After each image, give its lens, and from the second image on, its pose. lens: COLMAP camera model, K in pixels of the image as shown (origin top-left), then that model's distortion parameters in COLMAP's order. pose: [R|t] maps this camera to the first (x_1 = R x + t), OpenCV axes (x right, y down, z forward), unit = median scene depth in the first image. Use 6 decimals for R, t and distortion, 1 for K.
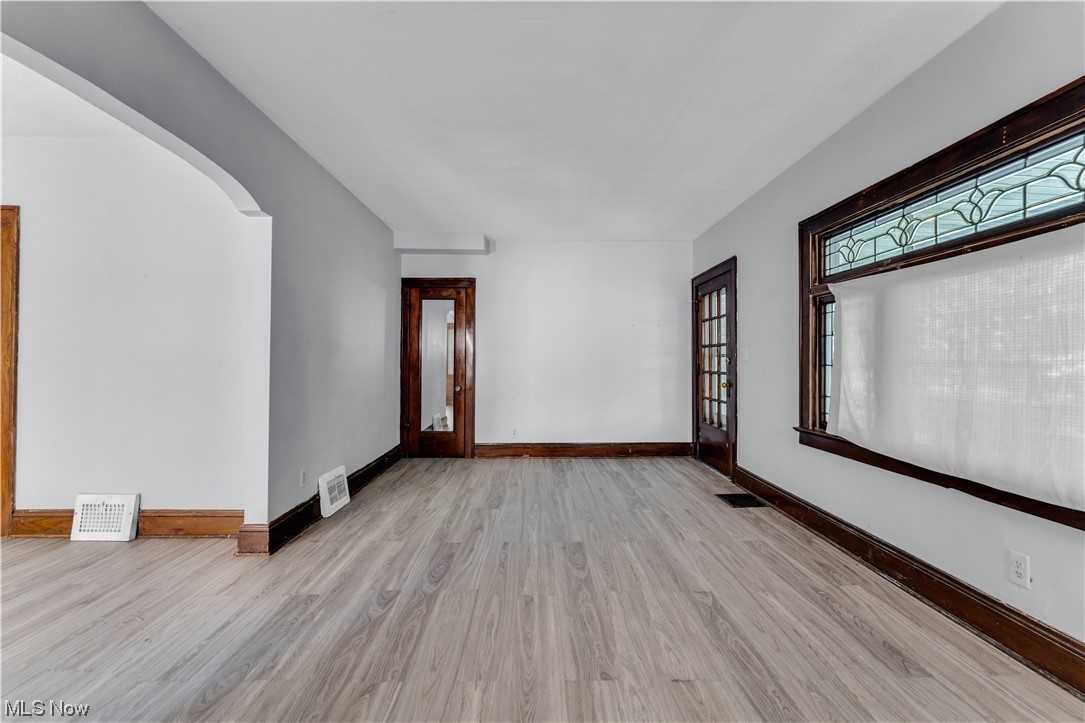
lens RADIAL K [[438.6, 0, 542.8], [0, 438.6, 359.3], [0, 0, 1]] dist [-0.000434, 0.000161]
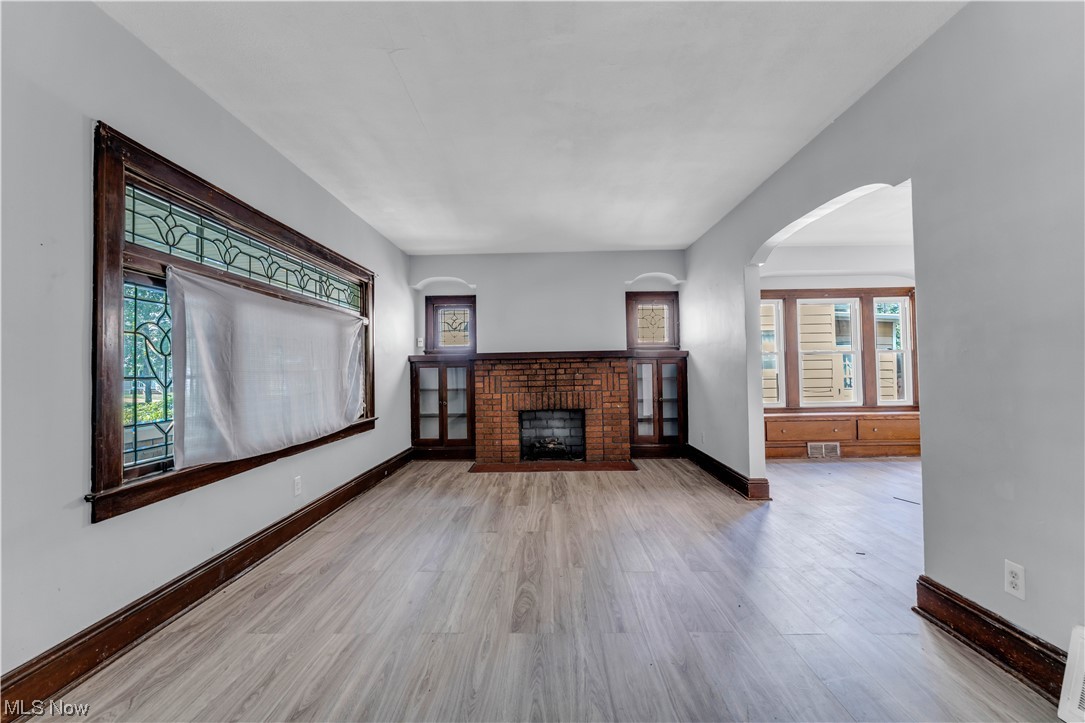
lens RADIAL K [[446.3, 0, 542.5], [0, 446.3, 361.5], [0, 0, 1]] dist [-0.001439, -0.000102]
pose [[-0.999476, 0.010897, 0.030470, 0.014894], [0.010214, 0.999695, -0.022493, 0.011452], [-0.030706, -0.022170, -0.999283, 1.841032]]
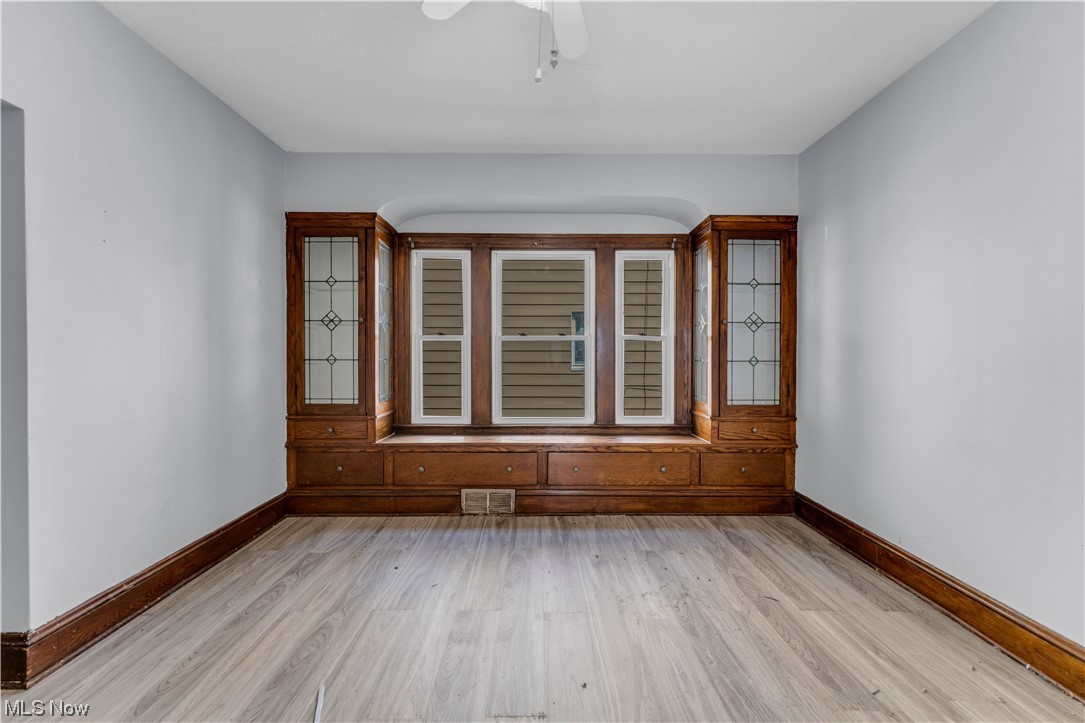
lens RADIAL K [[438.6, 0, 542.8], [0, 438.6, 359.3], [0, 0, 1]] dist [-0.000434, 0.000161]
pose [[-0.999970, -0.007116, 0.002959, -1.381976], [-0.007118, 0.999974, -0.000599, -0.001595], [-0.002955, -0.000620, -0.999995, 0.913819]]
